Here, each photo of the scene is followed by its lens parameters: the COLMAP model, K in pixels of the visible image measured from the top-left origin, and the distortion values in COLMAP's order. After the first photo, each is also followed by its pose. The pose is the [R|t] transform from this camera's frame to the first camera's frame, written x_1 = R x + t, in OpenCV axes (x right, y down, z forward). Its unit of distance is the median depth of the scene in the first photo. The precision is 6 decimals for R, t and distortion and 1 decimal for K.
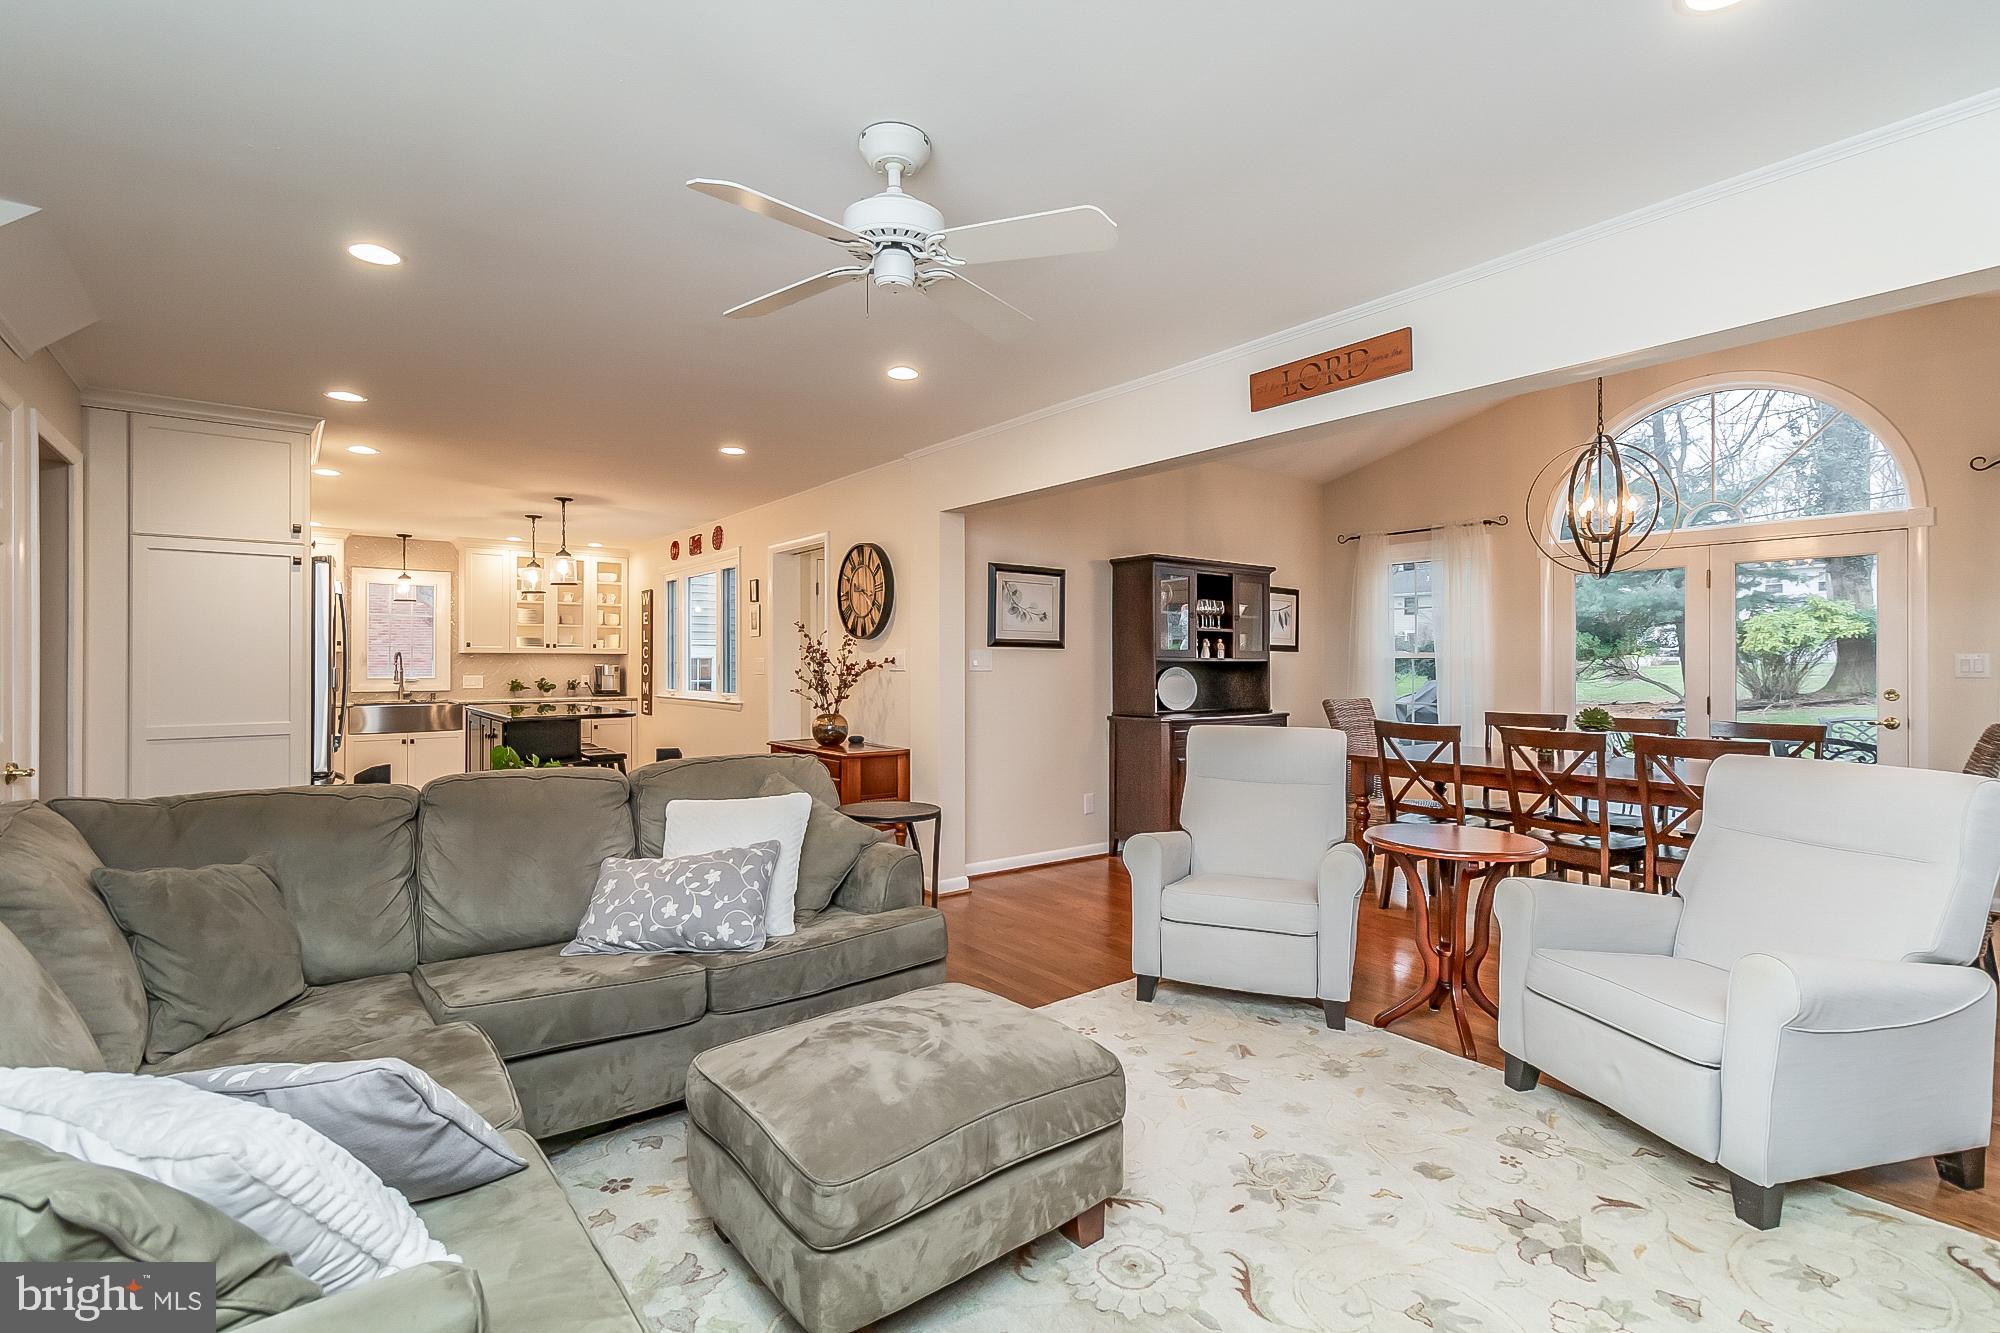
lens RADIAL K [[918.9, 0, 1003.6], [0, 918.9, 658.6], [0, 0, 1]] dist [0.001468, 0.000674]
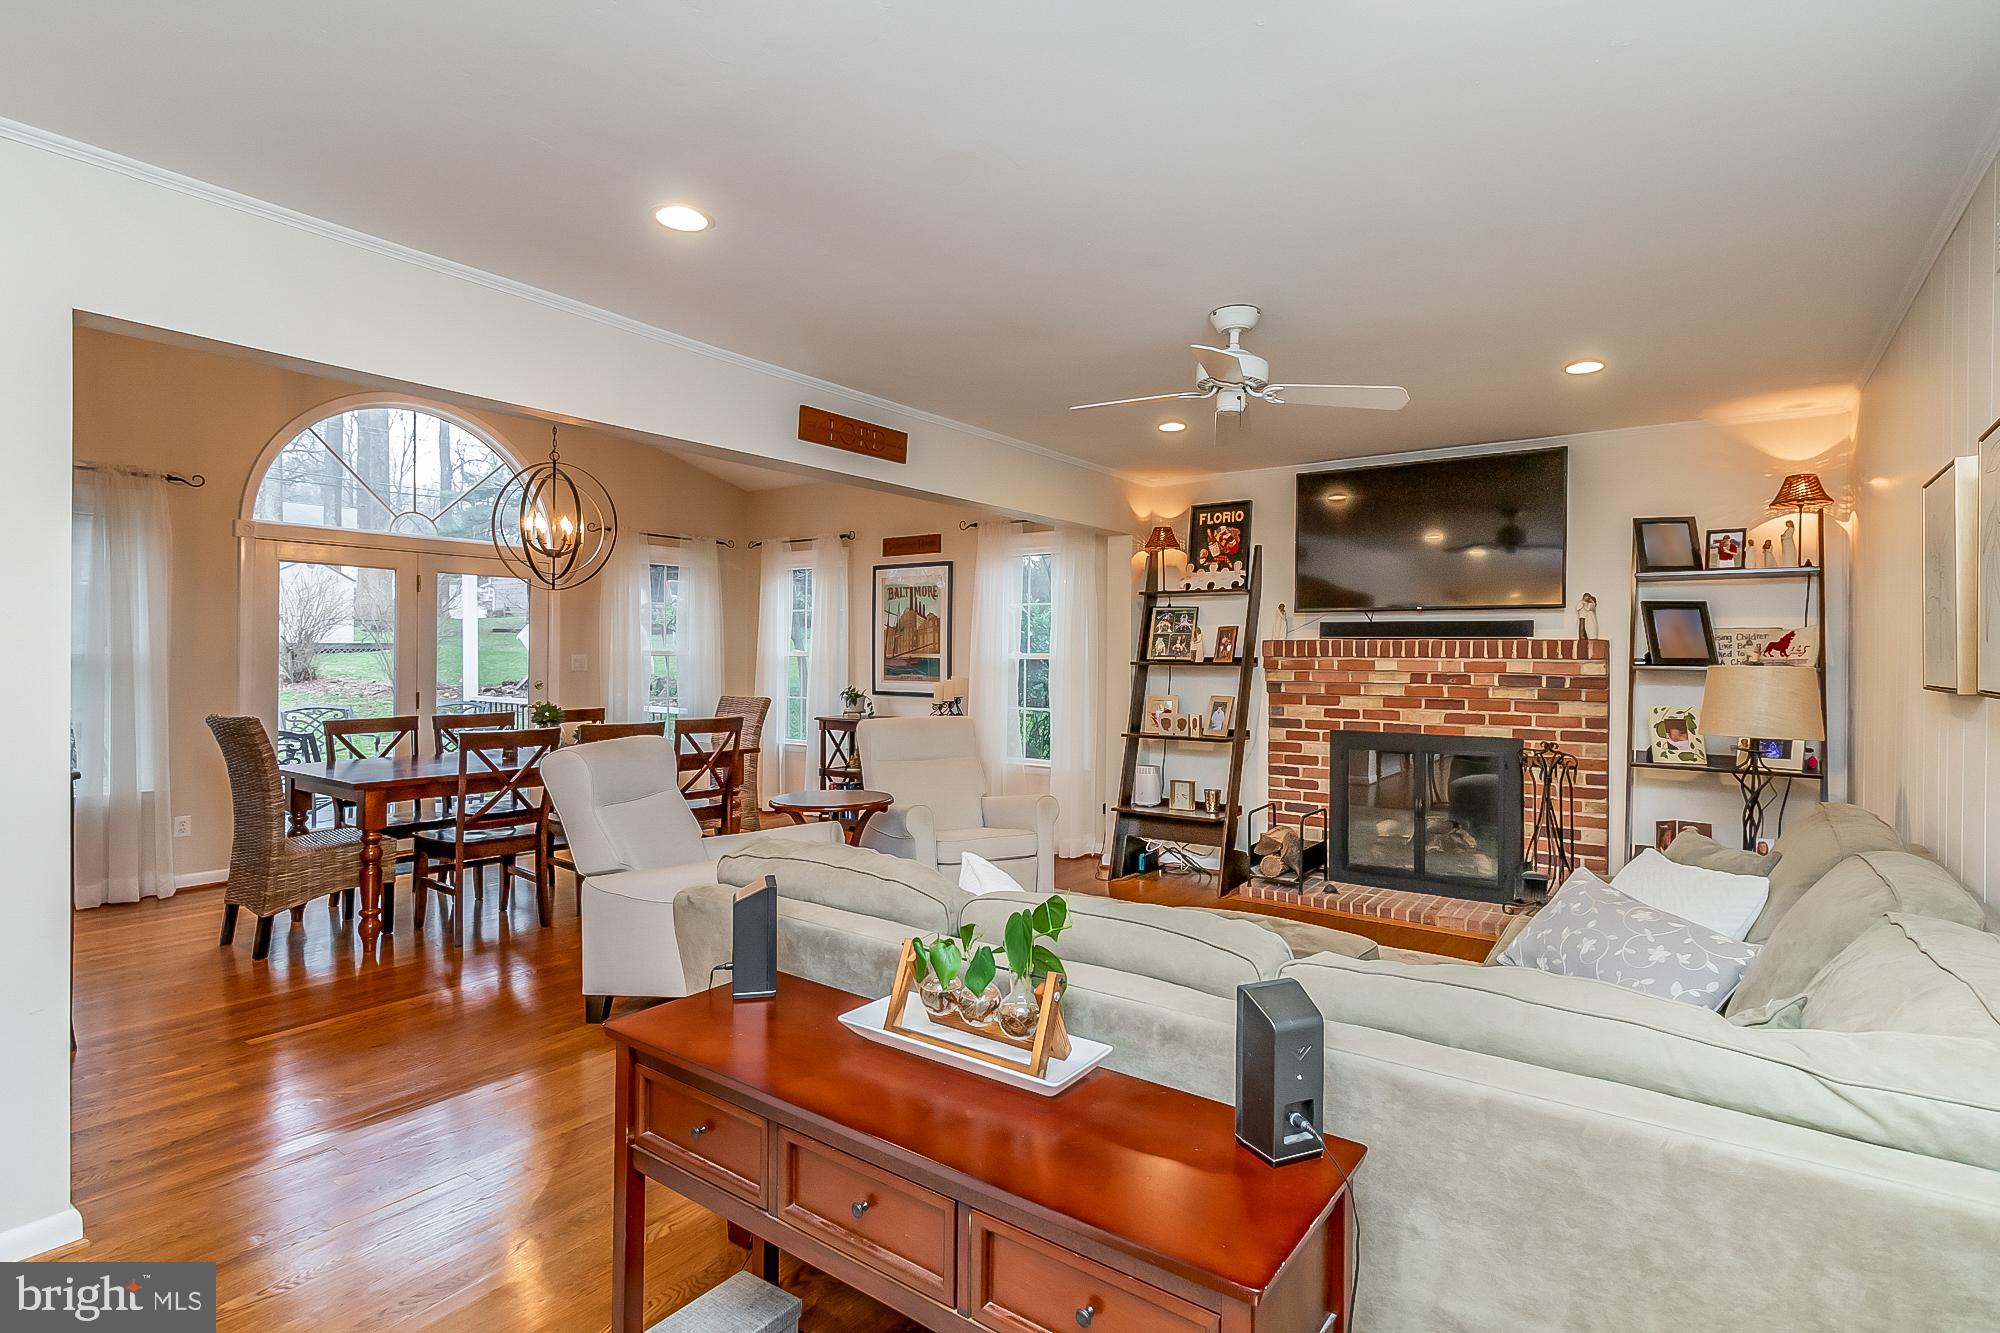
lens RADIAL K [[968.6, 0, 1048.2], [0, 968.6, 659.7], [0, 0, 1]] dist [0.004041, 0.000549]
pose [[-0.315088, -0.002813, 0.949058, -0.533853], [-0.011724, 0.999931, -0.000929, -0.005634], [-0.948990, -0.011419, -0.315099, 0.646255]]
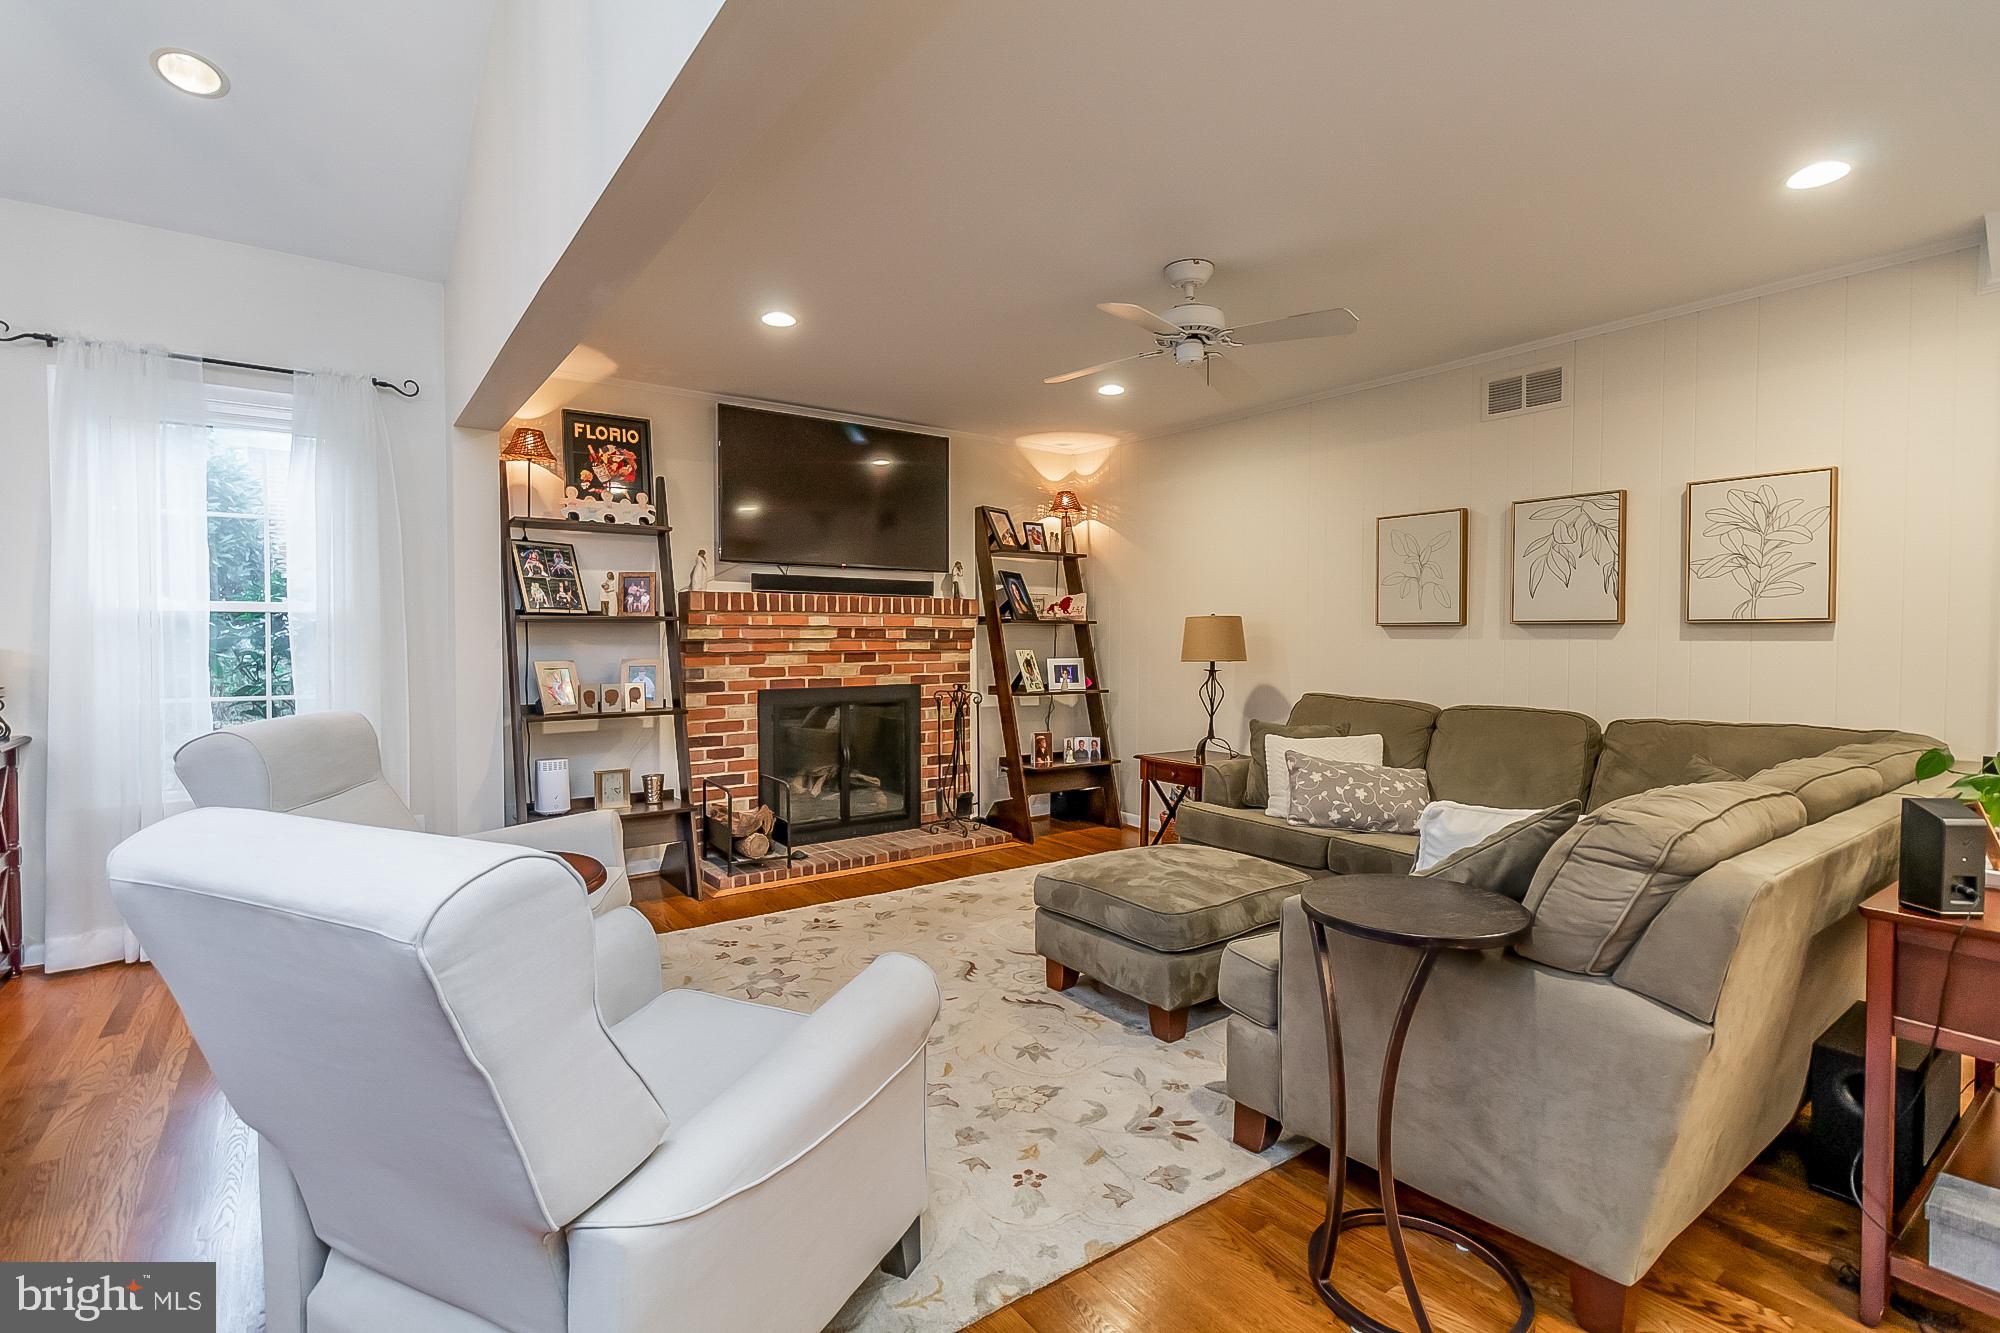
lens RADIAL K [[918.9, 0, 1003.6], [0, 918.9, 658.6], [0, 0, 1]] dist [0.001468, 0.000674]
pose [[-0.999823, -0.000342, 0.018799, 0.055713], [0.000092, 0.999733, 0.023107, 0.011231], [-0.018802, 0.023104, -0.999556, 0.923338]]
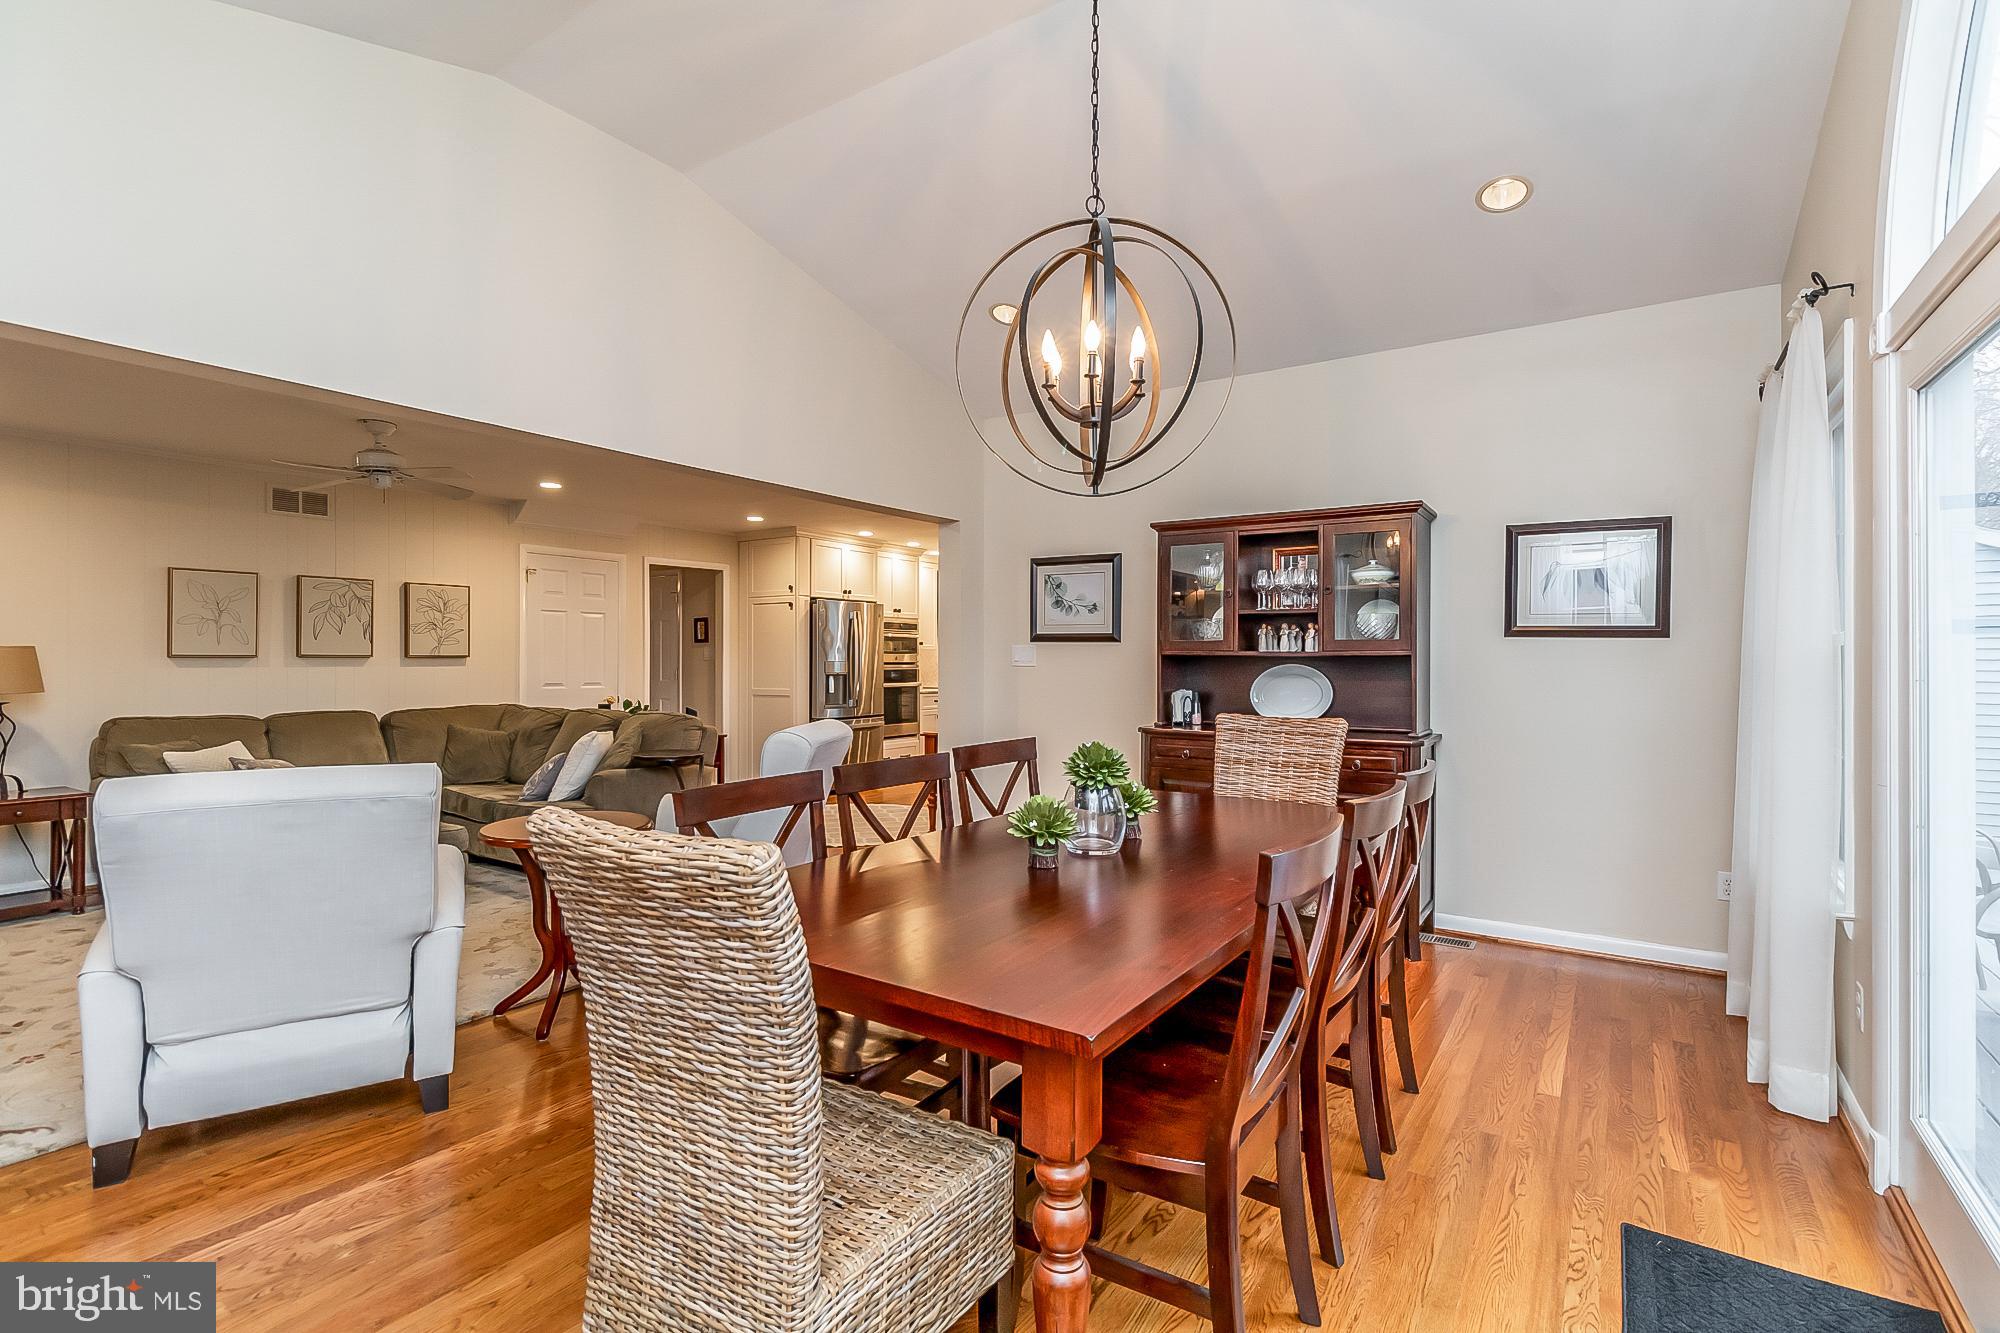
lens RADIAL K [[897.4, 0, 1001.4], [0, 897.4, 656.2], [0, 0, 1]] dist [0.000610, -0.000061]
pose [[0.320022, -0.002256, -0.947407, 0.897290], [0.002550, 0.999996, -0.001520, 0.004174], [0.947407, -0.001929, 0.320027, 0.644734]]
